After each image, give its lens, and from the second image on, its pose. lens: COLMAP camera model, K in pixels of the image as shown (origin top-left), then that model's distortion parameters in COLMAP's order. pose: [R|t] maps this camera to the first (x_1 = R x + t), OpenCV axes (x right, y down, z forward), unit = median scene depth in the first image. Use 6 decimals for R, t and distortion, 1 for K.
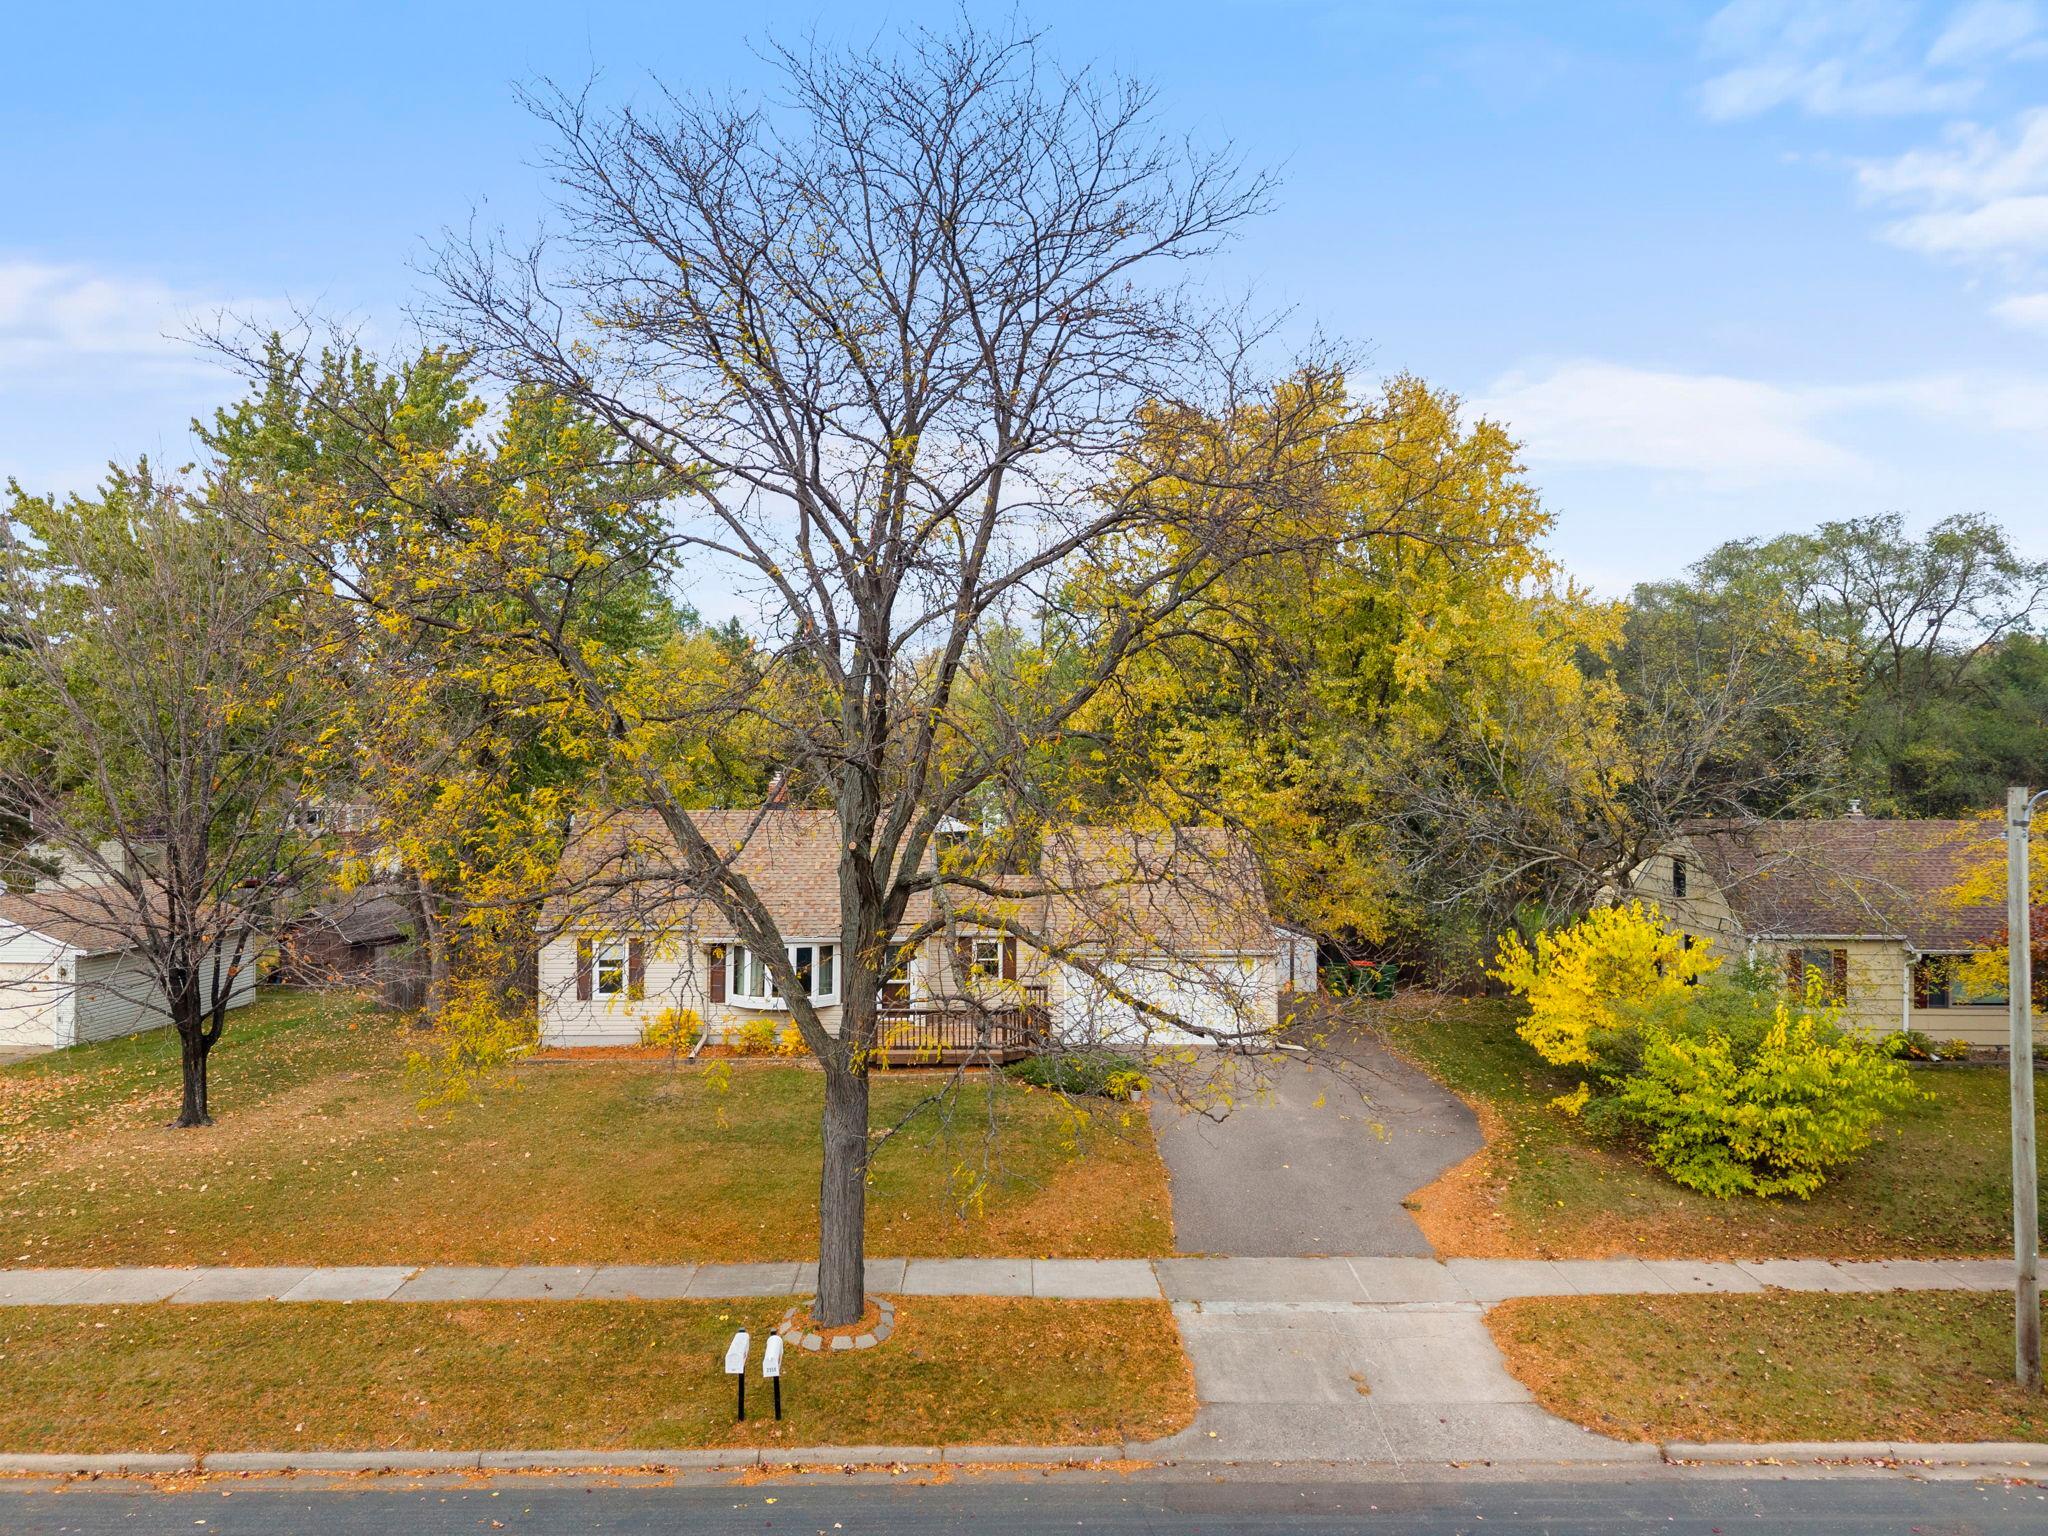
lens RADIAL K [[1355.7, 0, 1027.6], [0, 1355.7, 762.9], [0, 0, 1]] dist [0.028675, -0.031890]
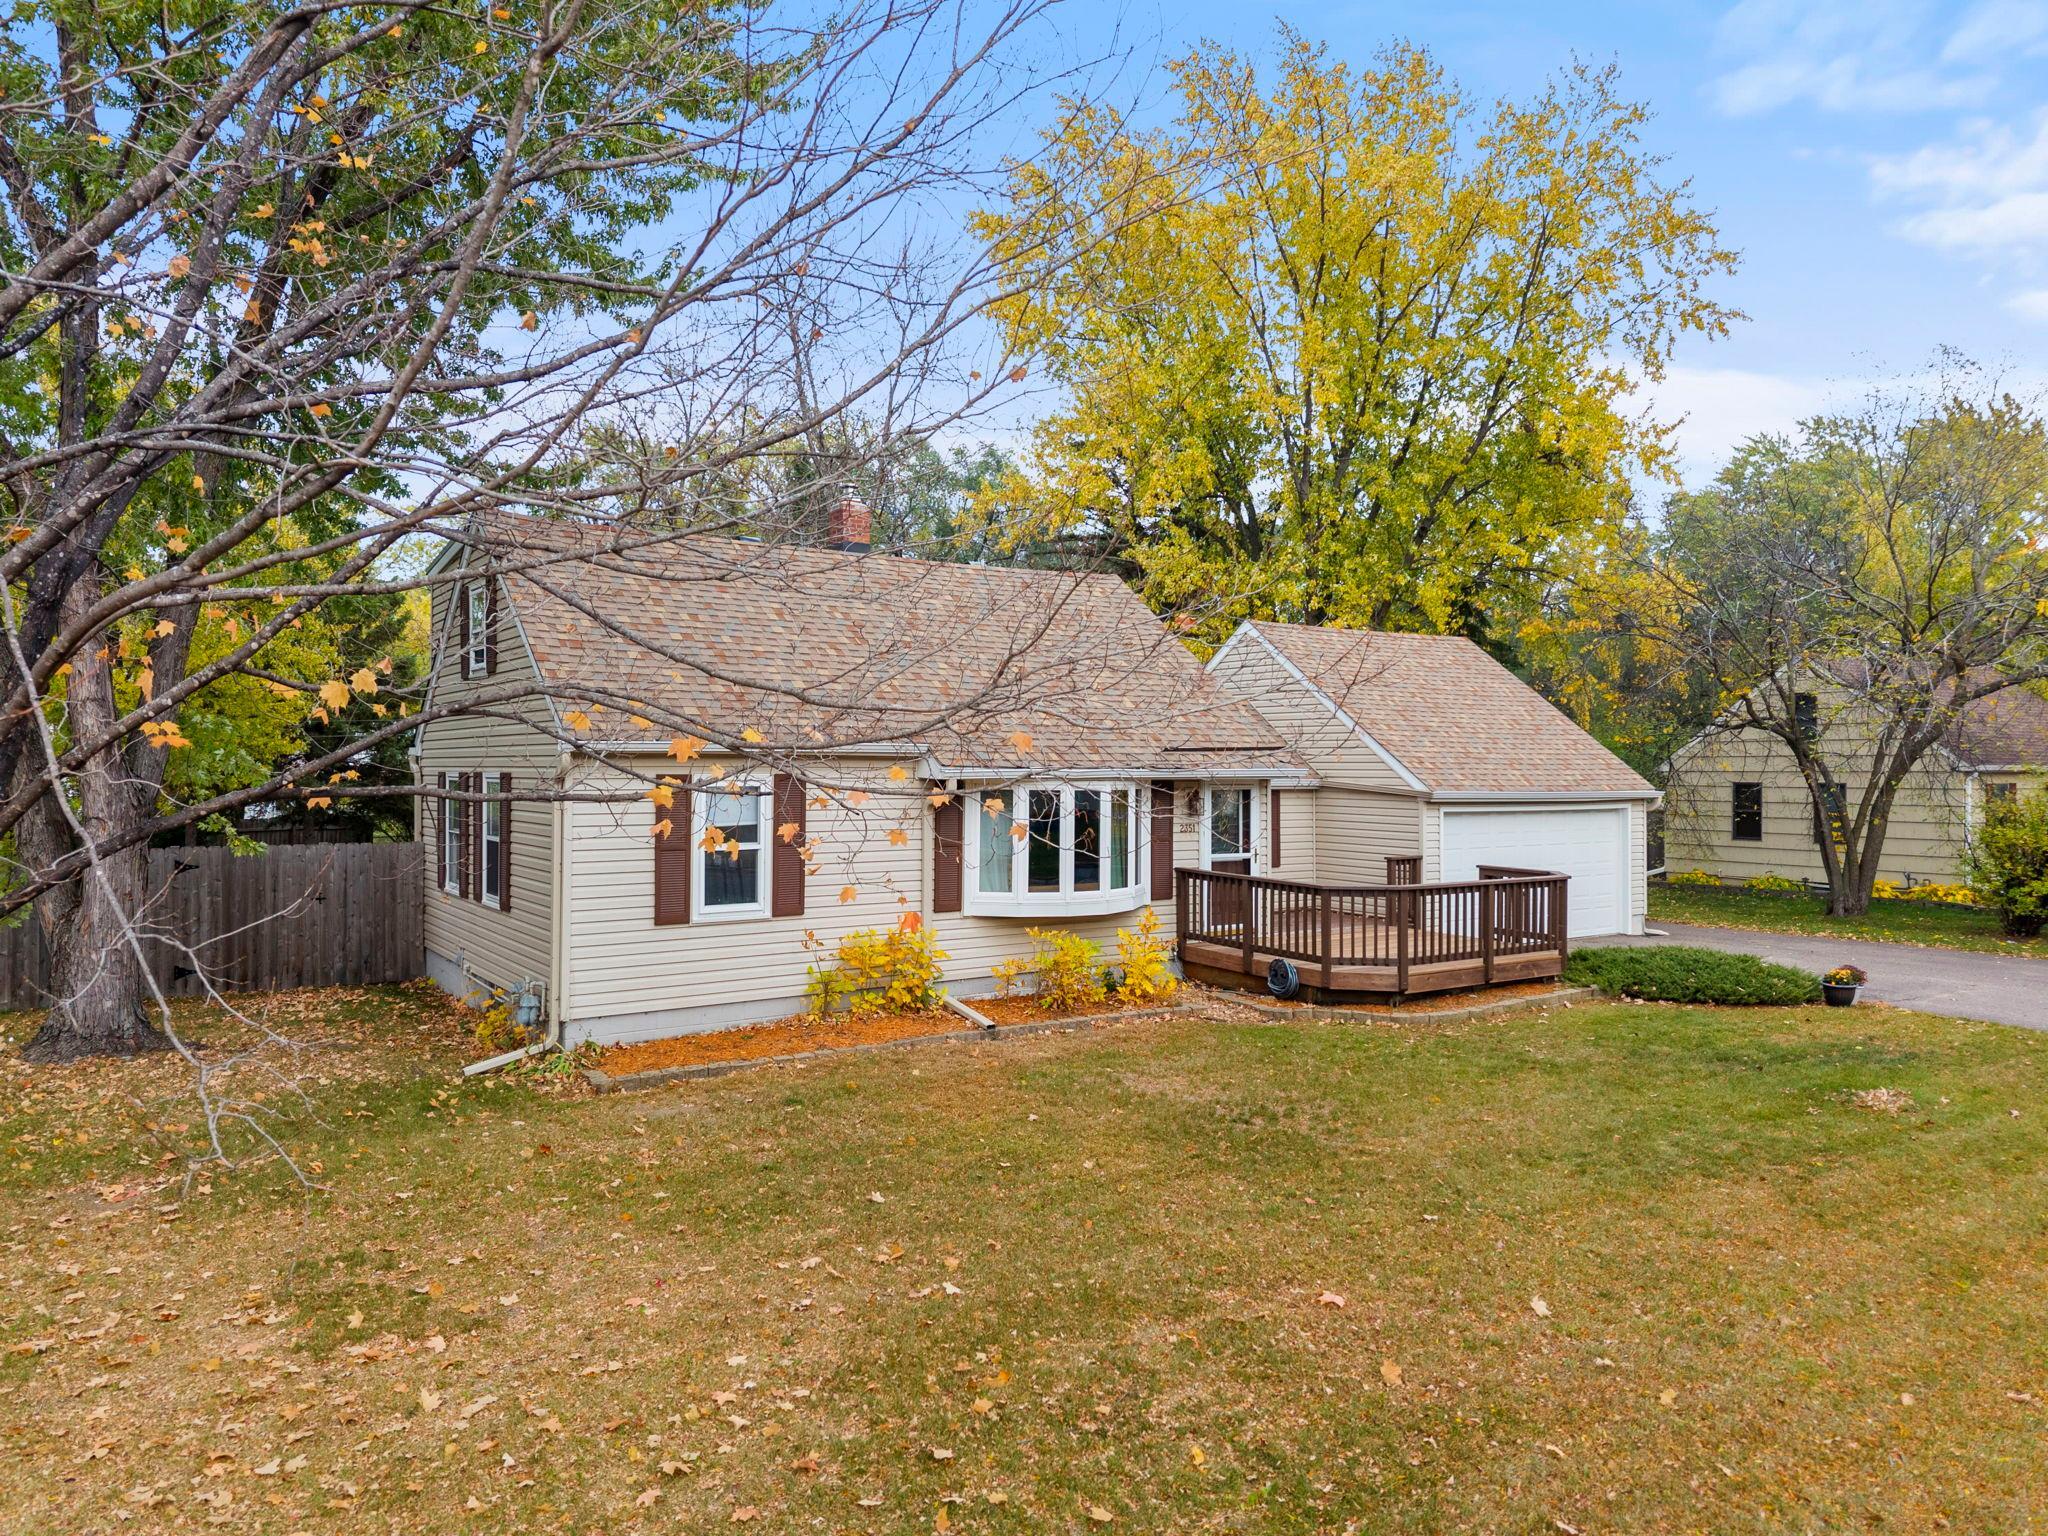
lens RADIAL K [[1355.7, 0, 1027.6], [0, 1355.7, 762.9], [0, 0, 1]] dist [0.028675, -0.031890]
pose [[0.839163, 0.005875, 0.543848, -0.783991], [-0.009532, 0.999947, 0.003905, 0.209557], [-0.543796, -0.008461, 0.839175, 1.016003]]
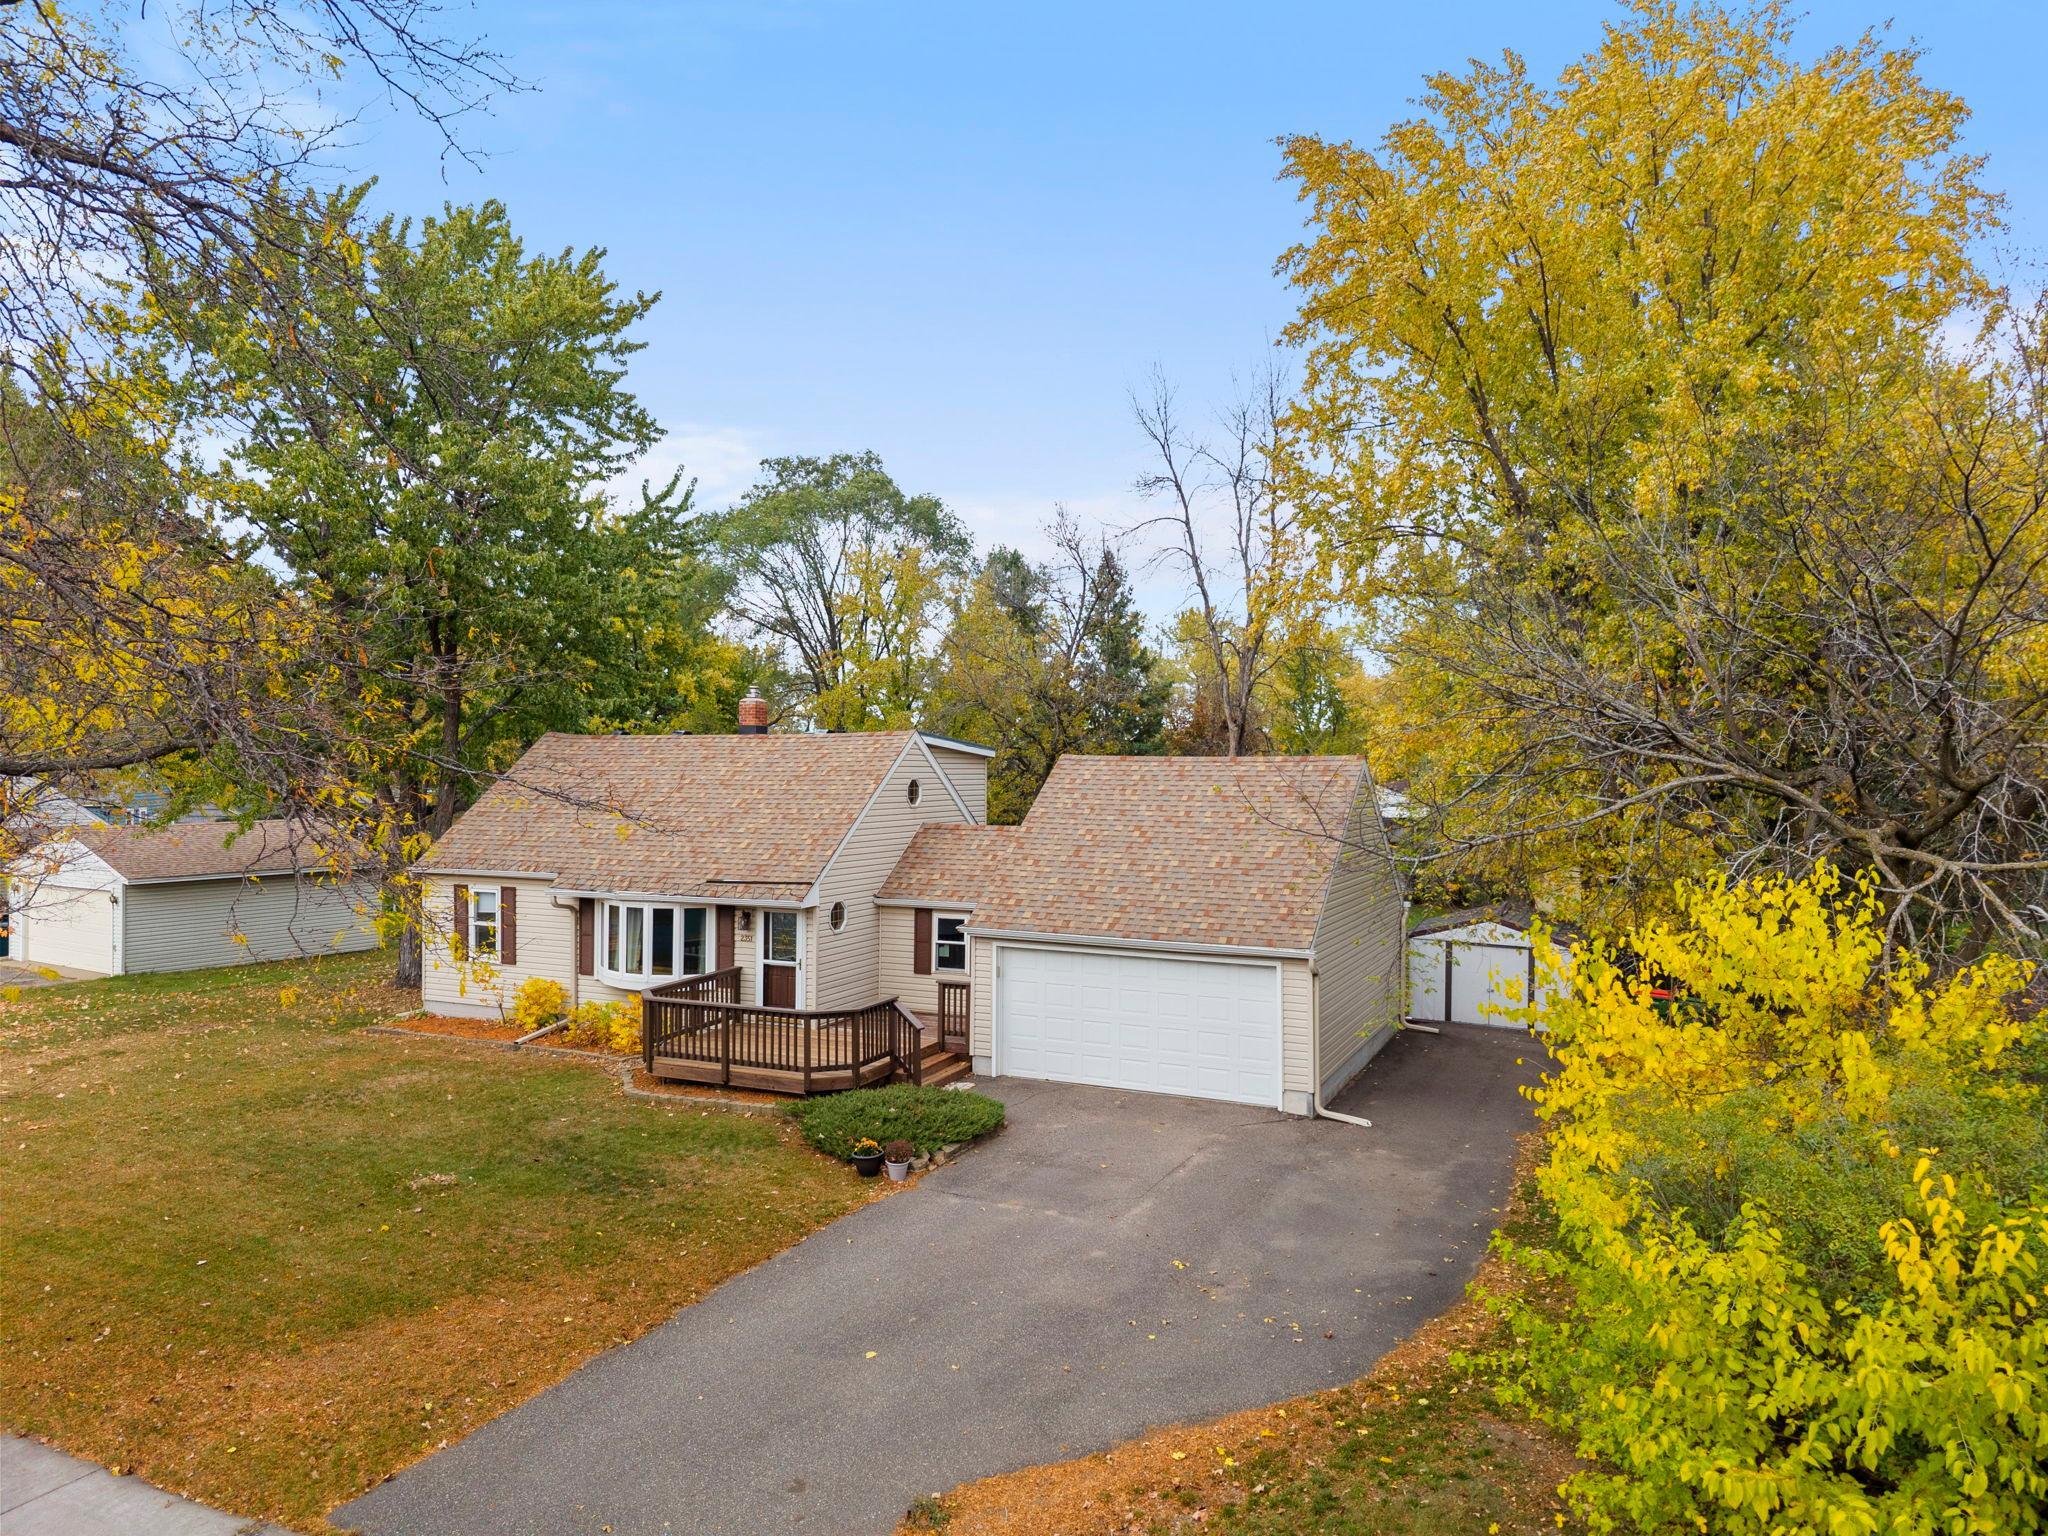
lens RADIAL K [[1355.7, 0, 1027.6], [0, 1355.7, 762.9], [0, 0, 1]] dist [0.028675, -0.031890]
pose [[0.898354, 0.003305, -0.439261, 0.576833], [-0.002974, 0.999995, 0.001441, 0.091853], [0.439263, 0.000012, 0.898358, 0.706449]]
